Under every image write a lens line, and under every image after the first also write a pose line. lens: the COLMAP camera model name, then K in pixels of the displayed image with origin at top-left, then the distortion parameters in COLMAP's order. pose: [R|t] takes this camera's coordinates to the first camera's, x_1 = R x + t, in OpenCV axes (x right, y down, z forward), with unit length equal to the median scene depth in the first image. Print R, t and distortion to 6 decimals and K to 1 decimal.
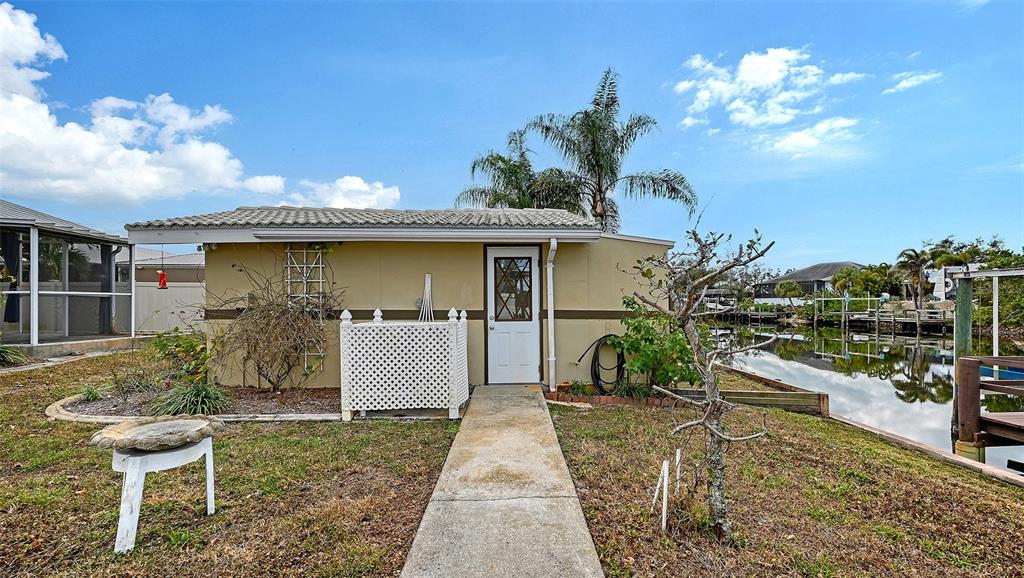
lens RADIAL K [[412.5, 0, 514.7], [0, 412.5, 292.7], [0, 0, 1]] dist [-0.000760, -0.000180]
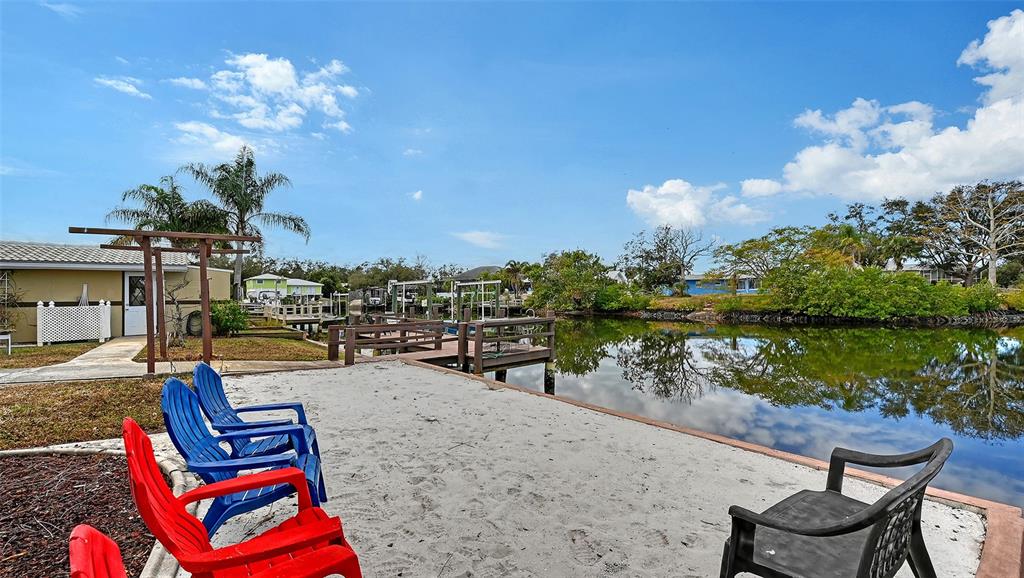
lens RADIAL K [[414.9, 0, 513.9], [0, 414.9, 283.2], [0, 0, 1]] dist [0.000267, -0.000004]
pose [[0.804759, 0.007965, 0.593548, 0.109465], [-0.001792, 0.999938, -0.010989, -0.011782], [-0.593598, 0.007780, 0.804724, -0.750382]]
